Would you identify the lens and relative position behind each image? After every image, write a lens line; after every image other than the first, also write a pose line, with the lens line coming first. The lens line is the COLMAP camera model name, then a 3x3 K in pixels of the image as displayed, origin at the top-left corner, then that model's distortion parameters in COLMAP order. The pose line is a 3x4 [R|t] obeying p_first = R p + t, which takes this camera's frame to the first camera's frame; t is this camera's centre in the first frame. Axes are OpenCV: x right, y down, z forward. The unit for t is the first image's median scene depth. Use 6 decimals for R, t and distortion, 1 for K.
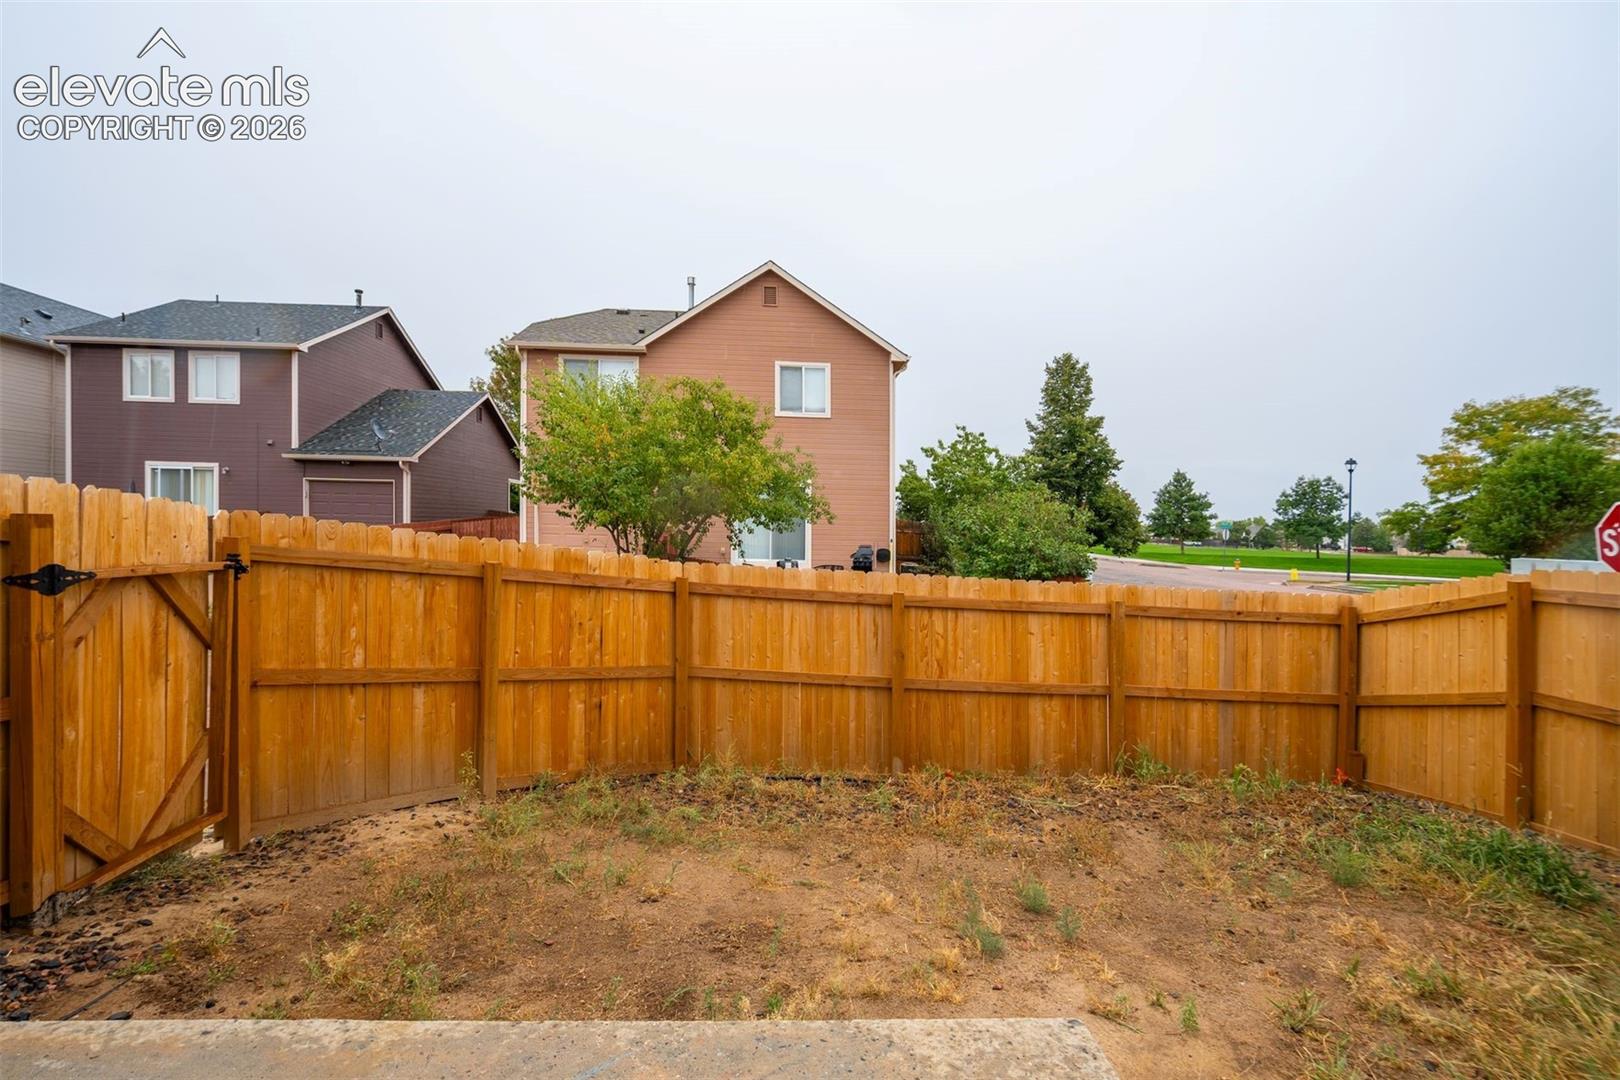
lens RADIAL K [[764.4, 0, 812.0], [0, 764.4, 528.5], [0, 0, 1]] dist [-0.045539, 0.018218]
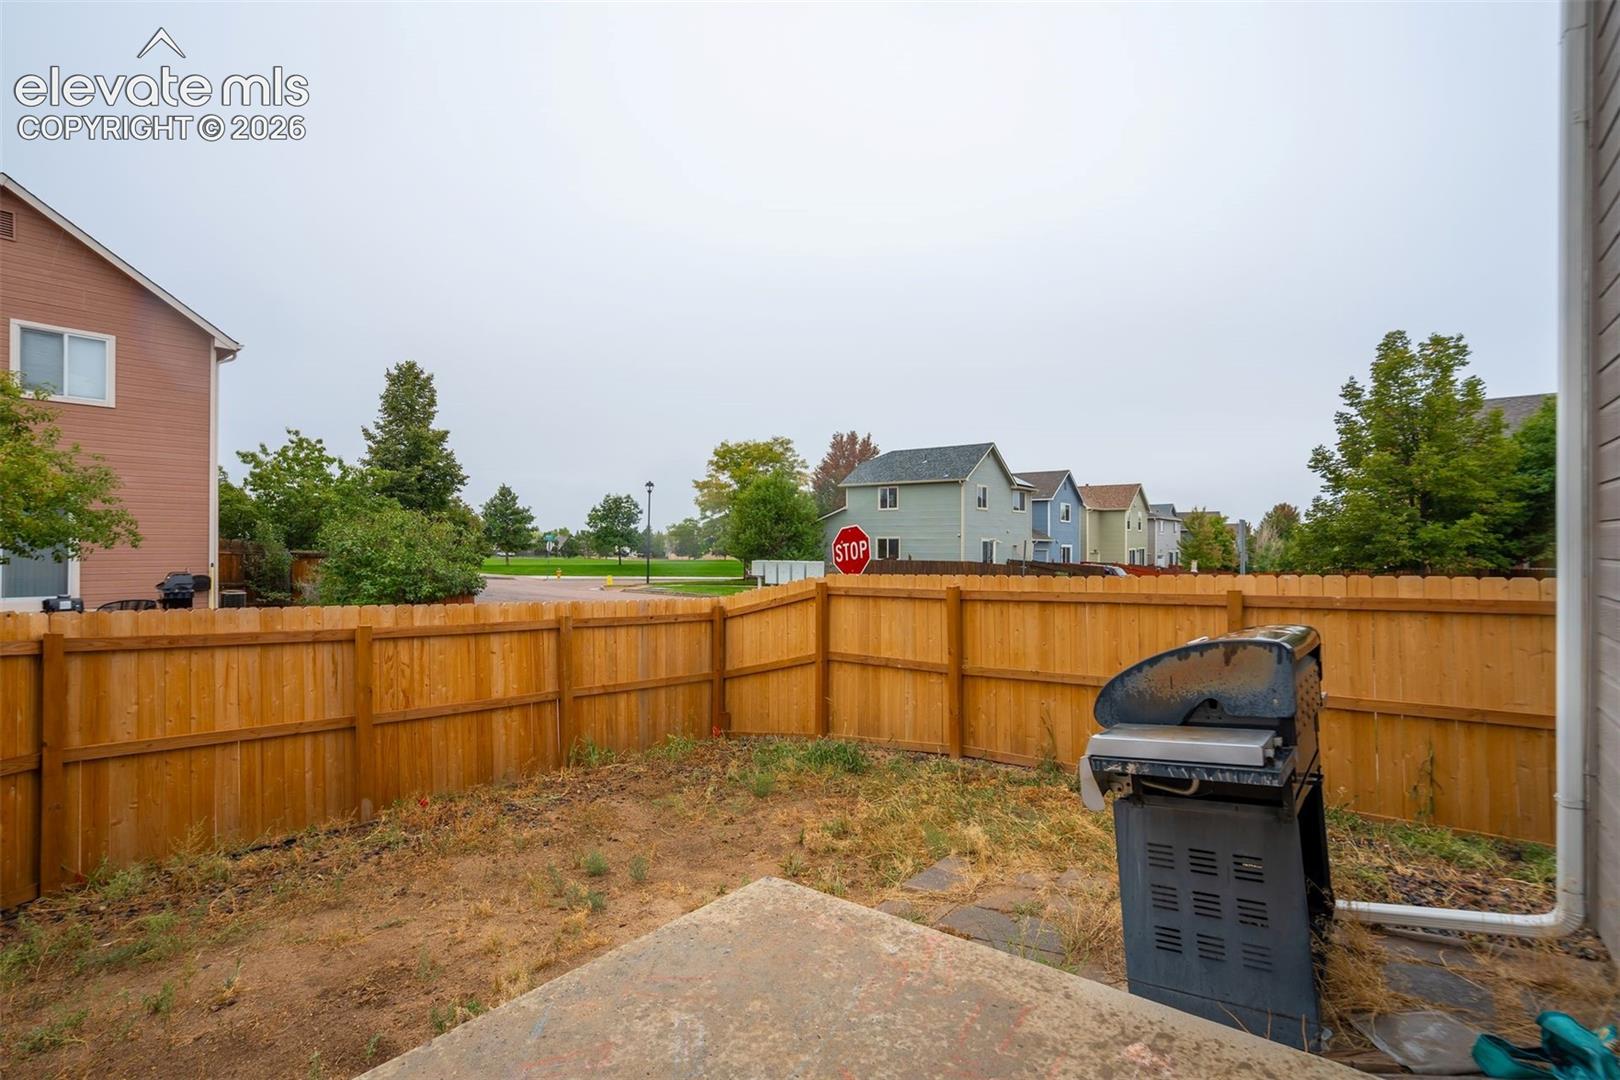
lens RADIAL K [[756.2, 0, 811.7], [0, 756.2, 541.0], [0, 0, 1]] dist [-0.039889, 0.021466]
pose [[0.668842, -0.012447, 0.743301, -0.193674], [0.012831, 0.999904, 0.005199, -0.018920], [-0.743294, 0.006060, 0.668937, -0.040982]]
